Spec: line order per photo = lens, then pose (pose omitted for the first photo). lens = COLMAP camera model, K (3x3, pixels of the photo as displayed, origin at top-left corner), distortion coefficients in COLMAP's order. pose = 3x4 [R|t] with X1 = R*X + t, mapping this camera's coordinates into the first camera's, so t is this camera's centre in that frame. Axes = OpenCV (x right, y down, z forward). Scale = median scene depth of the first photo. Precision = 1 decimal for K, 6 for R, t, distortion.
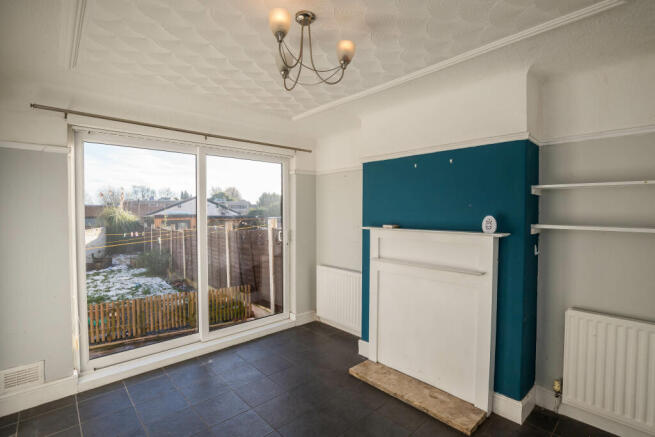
lens RADIAL K [[304.1, 0, 337.1], [0, 304.1, 215.7], [0, 0, 1]] dist [-0.002308, 0.000530]
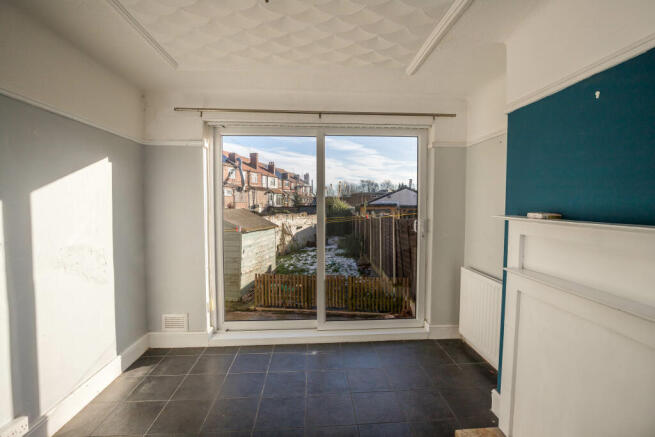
lens RADIAL K [[304.1, 0, 337.1], [0, 304.1, 215.7], [0, 0, 1]] dist [-0.002308, 0.000530]
pose [[0.783399, 0.028522, -0.620865, 0.179022], [-0.008956, 0.999361, 0.034610, 0.015017], [0.621455, -0.021553, 0.783153, 0.255826]]
